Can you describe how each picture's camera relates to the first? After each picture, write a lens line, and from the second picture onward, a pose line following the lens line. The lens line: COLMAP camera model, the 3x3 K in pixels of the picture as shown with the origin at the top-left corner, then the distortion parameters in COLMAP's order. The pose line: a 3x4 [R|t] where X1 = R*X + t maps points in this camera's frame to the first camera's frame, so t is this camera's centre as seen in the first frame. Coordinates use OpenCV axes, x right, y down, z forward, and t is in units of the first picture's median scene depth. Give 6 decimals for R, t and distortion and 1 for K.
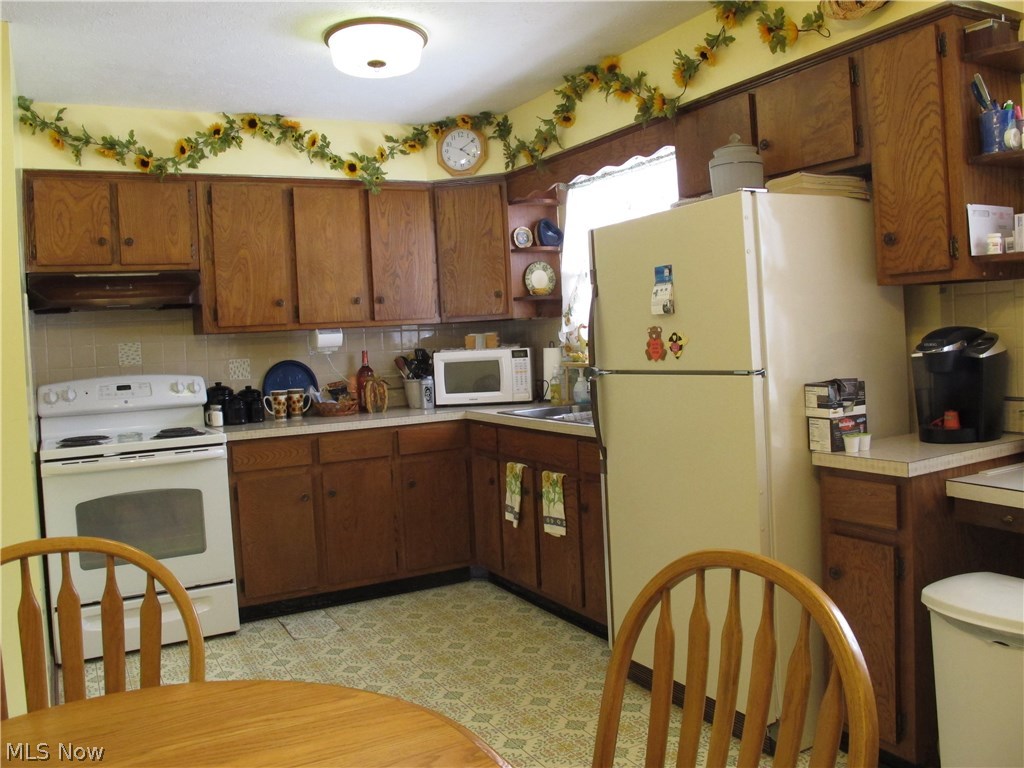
lens RADIAL K [[848.0, 0, 507.0], [0, 848.0, 361.3], [0, 0, 1]] dist [-0.150001, 0.115845]
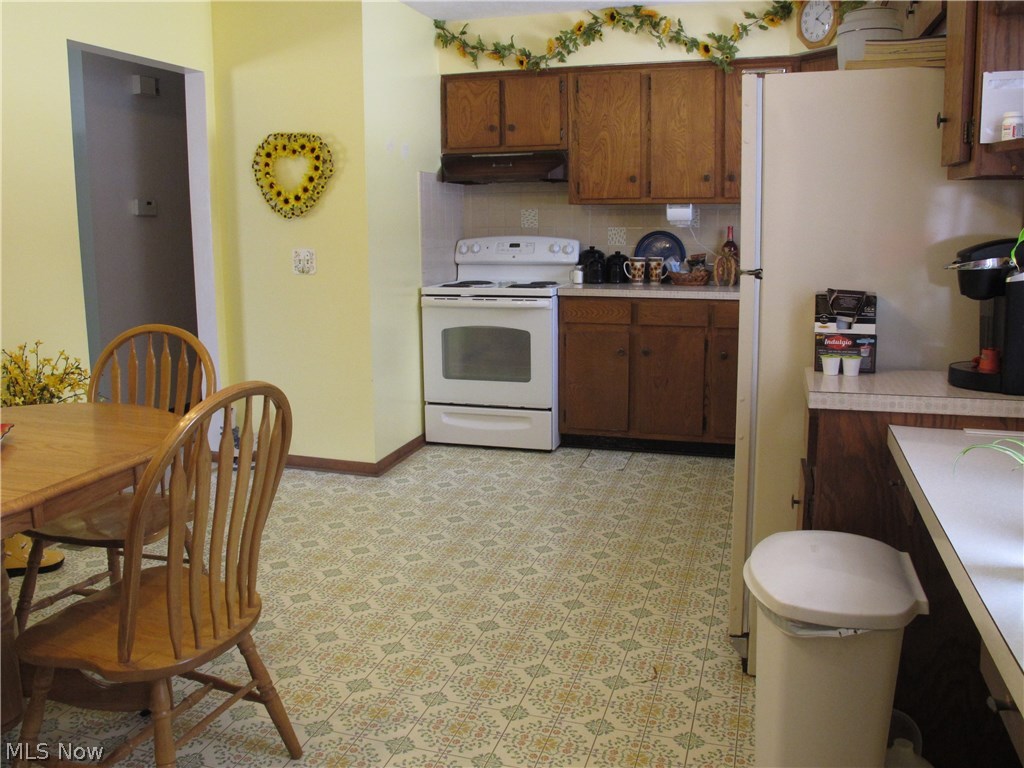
lens RADIAL K [[848.0, 0, 507.0], [0, 848.0, 361.3], [0, 0, 1]] dist [-0.150001, 0.115845]
pose [[0.696171, 0.161230, -0.699536, 0.453049], [-0.045752, 0.982437, 0.180901, -0.026770], [0.716417, -0.093933, 0.691320, 0.086958]]
